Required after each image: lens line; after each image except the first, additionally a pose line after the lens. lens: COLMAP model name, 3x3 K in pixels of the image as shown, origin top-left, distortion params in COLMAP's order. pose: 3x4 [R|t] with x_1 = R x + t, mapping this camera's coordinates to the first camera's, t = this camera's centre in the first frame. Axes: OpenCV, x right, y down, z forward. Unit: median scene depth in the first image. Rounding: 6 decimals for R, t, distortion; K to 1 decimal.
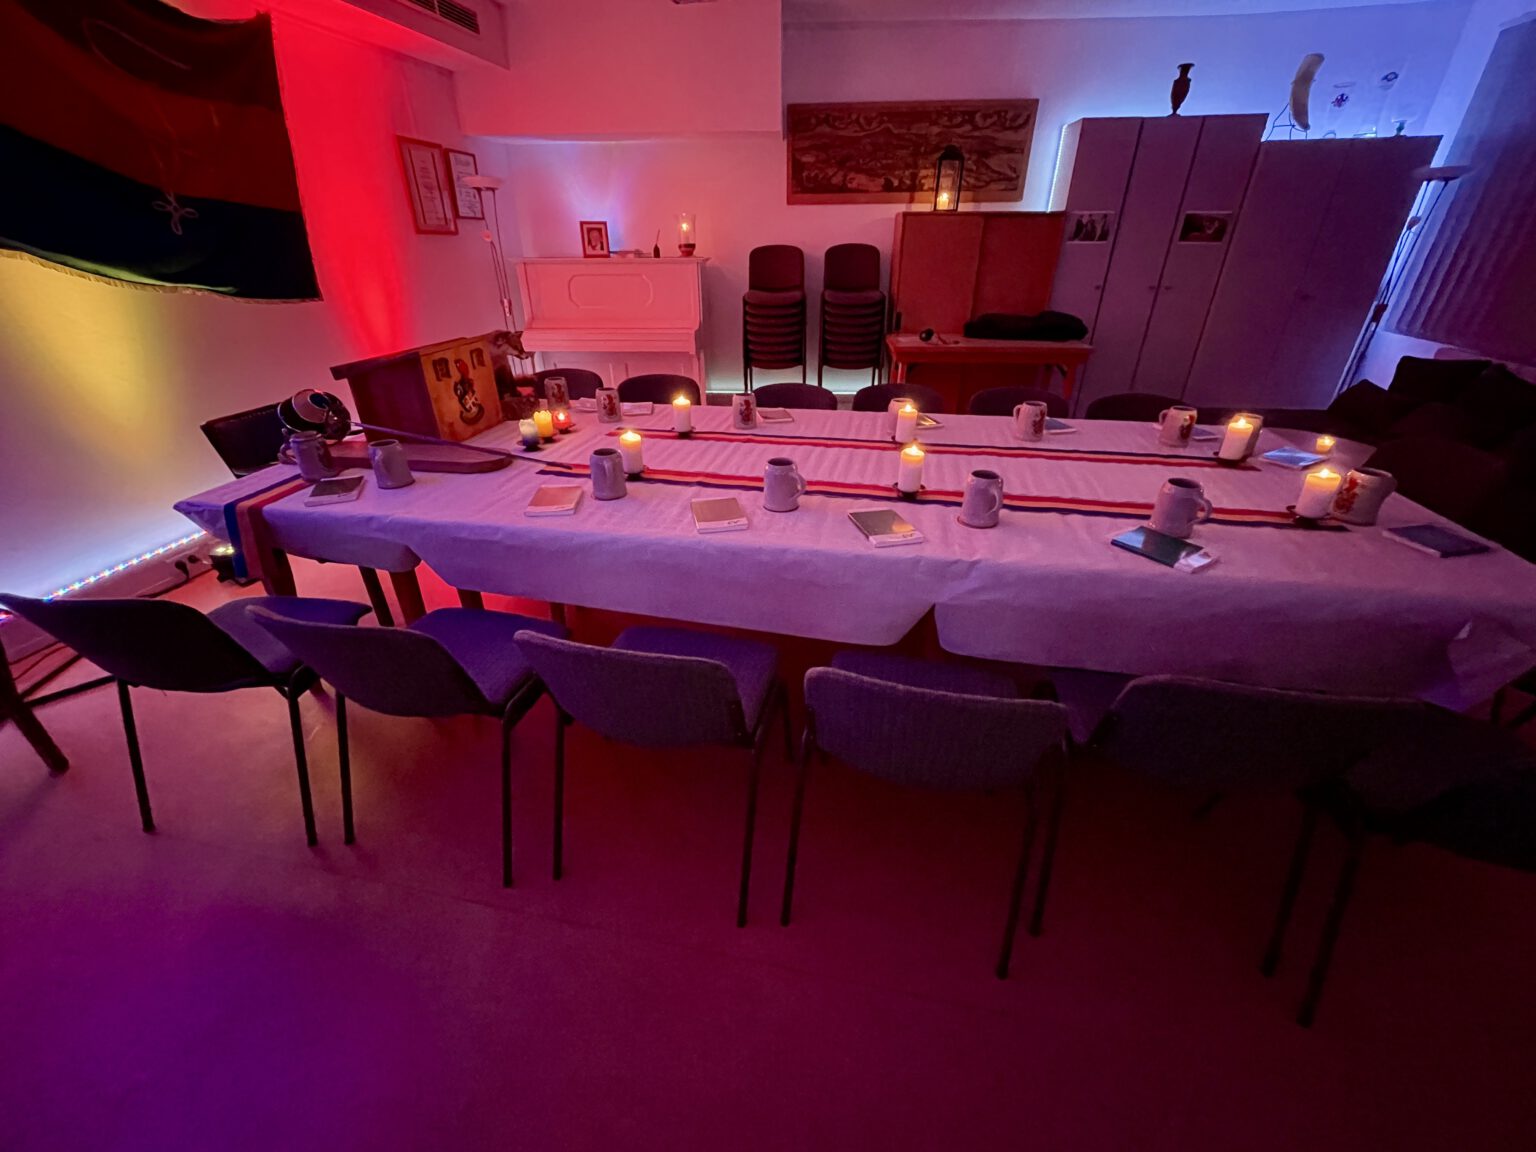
lens RADIAL K [[614.6, 0, 764.4], [0, 614.6, 580.0], [0, 0, 1]] dist [-0.004555, -0.000093]
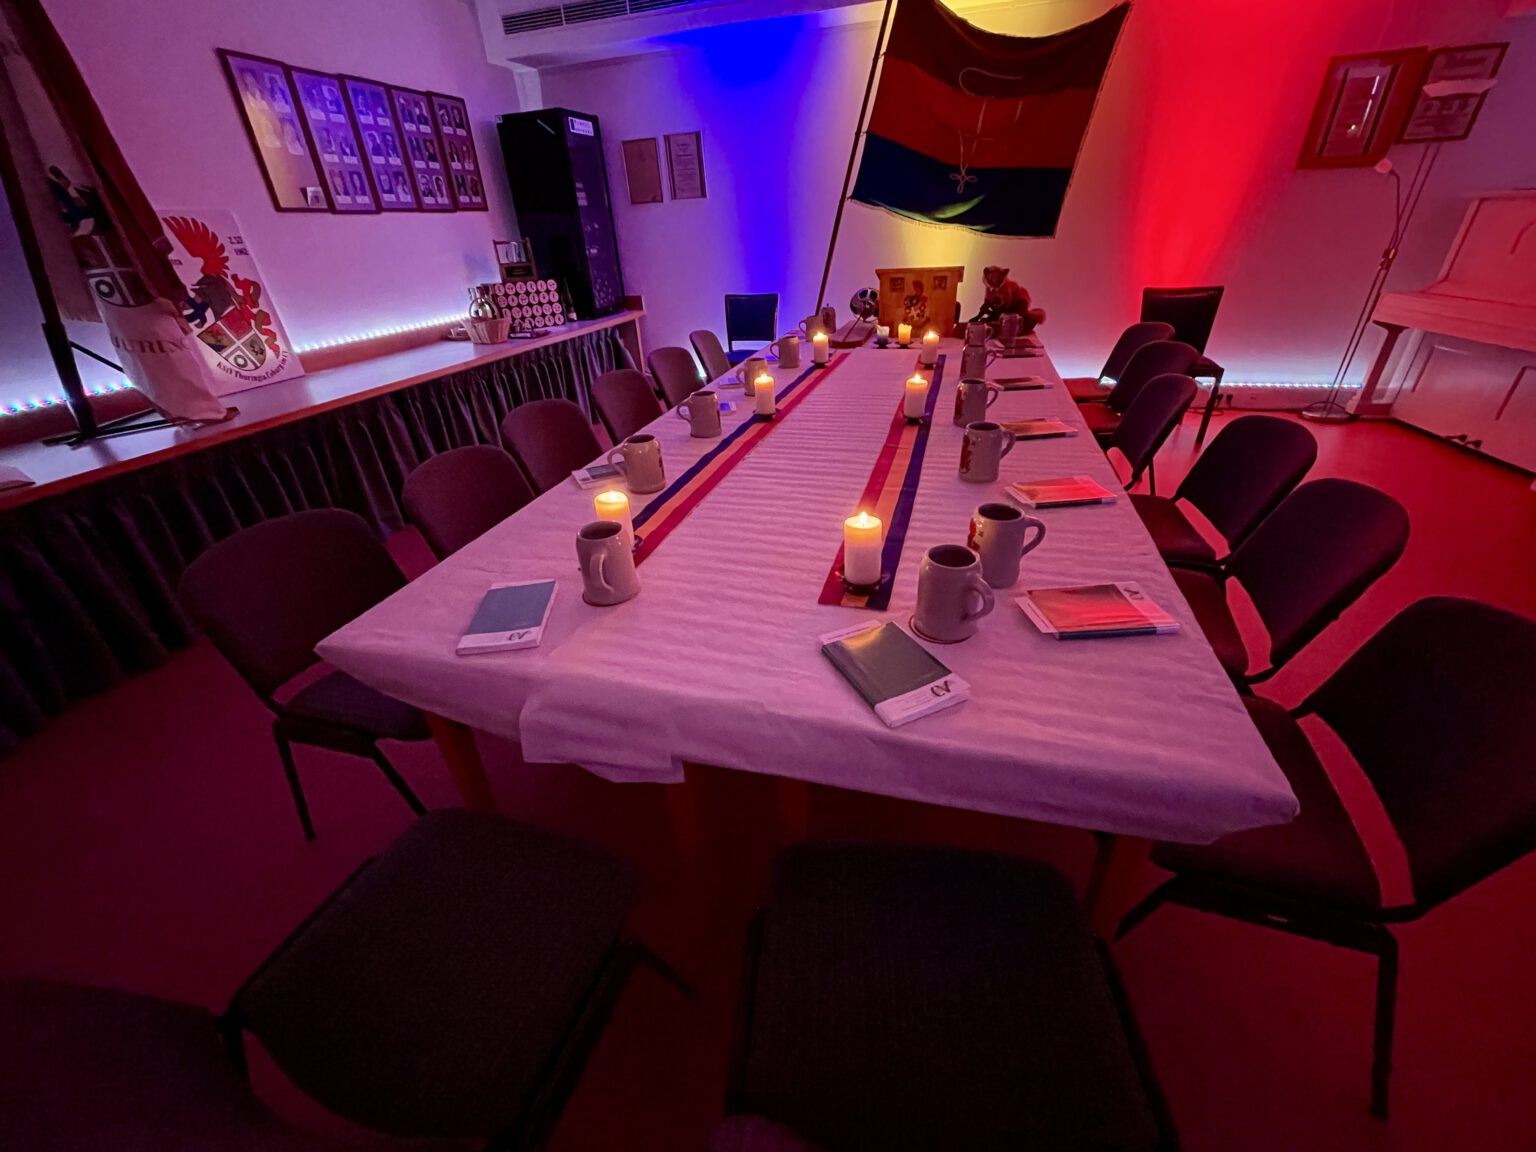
lens RADIAL K [[614.6, 0, 764.4], [0, 614.6, 580.0], [0, 0, 1]] dist [-0.004555, -0.000093]
pose [[-0.104448, 0.505264, -0.856621, 0.529243], [-0.435250, 0.751242, 0.496178, -0.184719], [0.894230, 0.424669, 0.141450, 0.366034]]
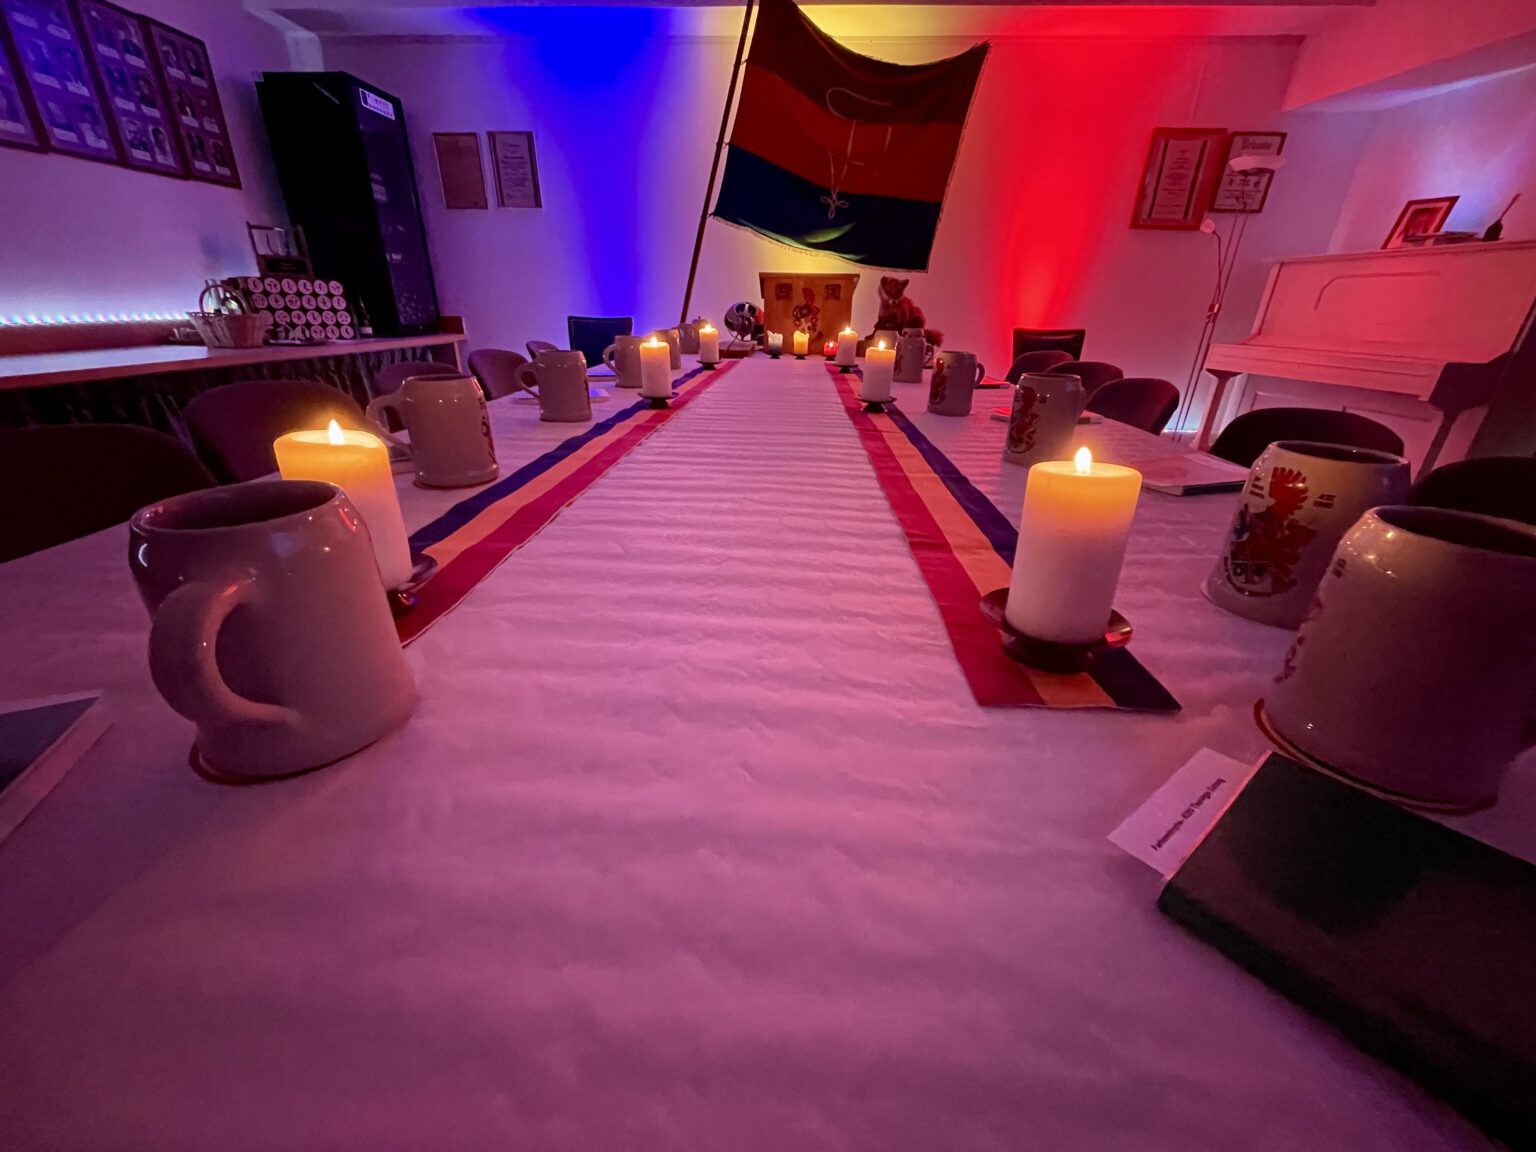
lens RADIAL K [[614.6, 0, 764.4], [0, 614.6, 580.0], [0, 0, 1]] dist [-0.004555, -0.000093]
pose [[0.138852, 0.411553, -0.900746, 0.397395], [-0.494243, 0.816982, 0.297092, -0.097061], [0.858163, 0.403936, 0.316847, 0.364566]]
